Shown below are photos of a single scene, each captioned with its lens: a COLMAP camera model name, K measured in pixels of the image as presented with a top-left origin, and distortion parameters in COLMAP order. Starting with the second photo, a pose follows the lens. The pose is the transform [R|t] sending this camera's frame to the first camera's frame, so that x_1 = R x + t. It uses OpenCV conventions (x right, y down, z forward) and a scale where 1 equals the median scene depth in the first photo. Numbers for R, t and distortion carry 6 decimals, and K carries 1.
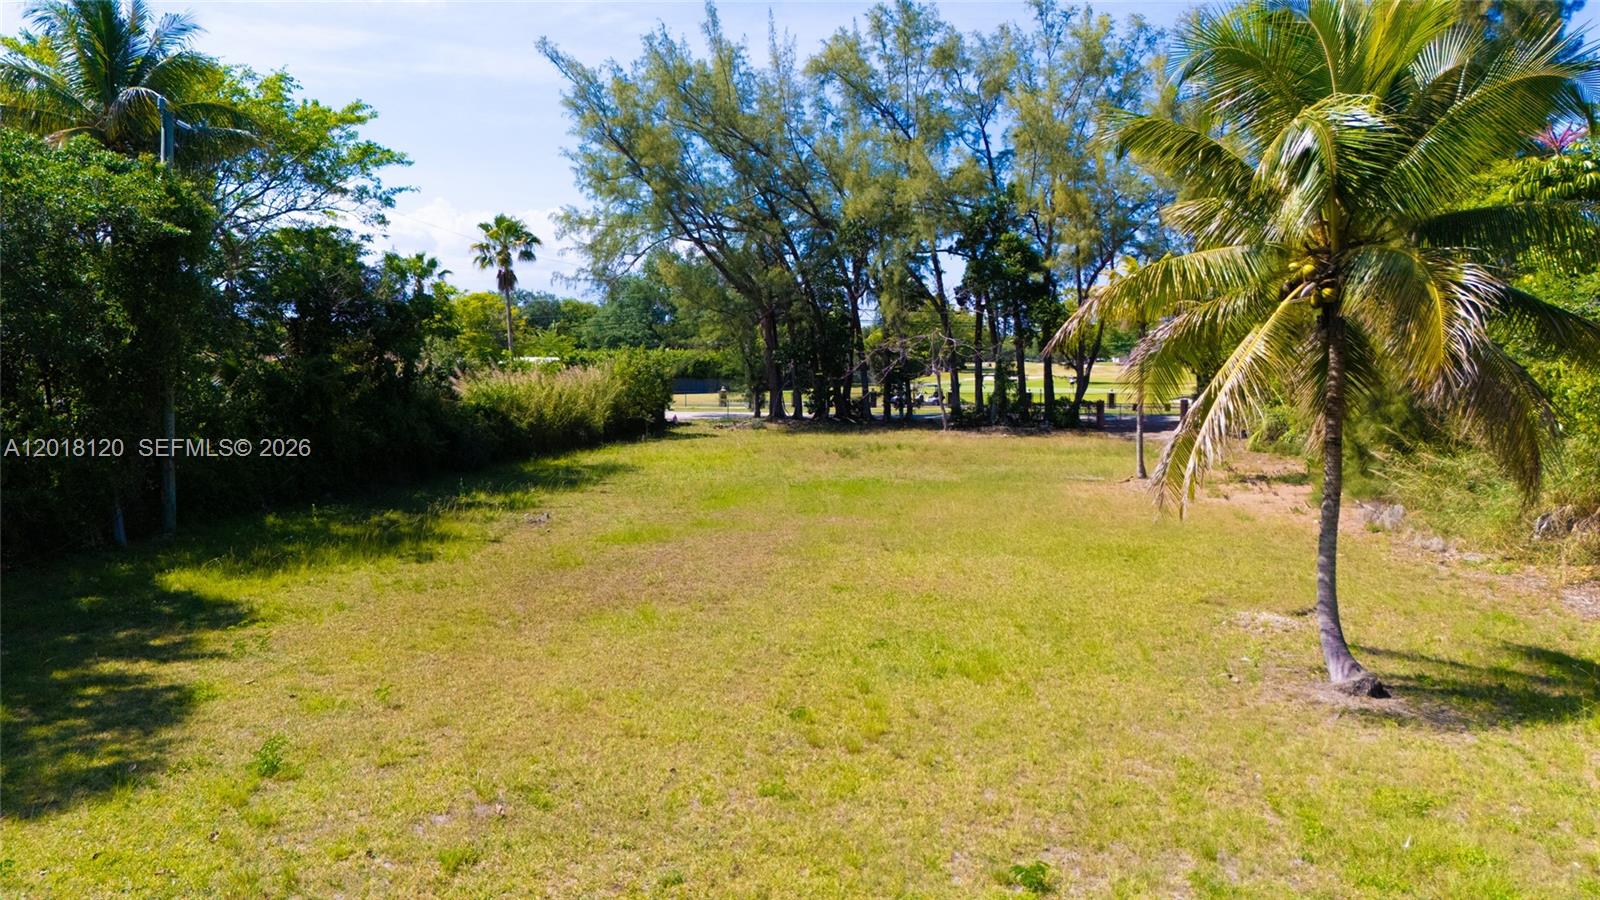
lens RADIAL K [[1193.1, 0, 800.0], [0, 1193.1, 450.0], [0, 0, 1]] dist [0.065619, -0.066167]
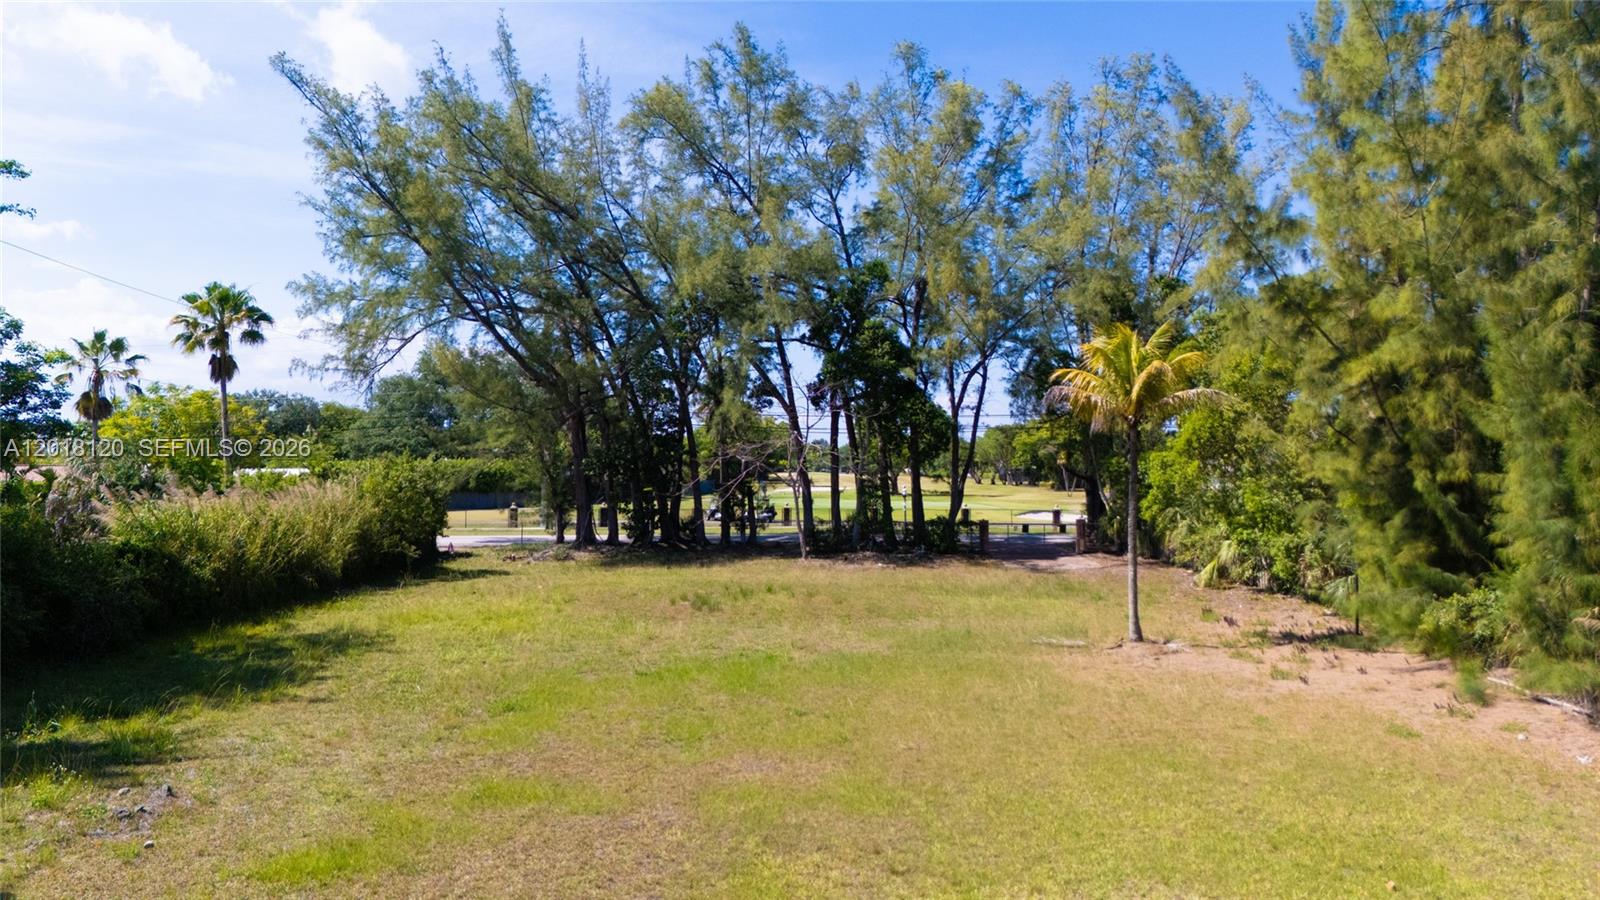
lens RADIAL K [[1188.5, 0, 802.3], [0, 1188.5, 437.1], [0, 0, 1]] dist [0.172254, -0.374656]
pose [[0.984402, 0.004160, 0.175884, -0.018299], [0.013832, 0.994796, -0.100947, -0.015431], [-0.175389, 0.101805, 0.979221, 0.192256]]
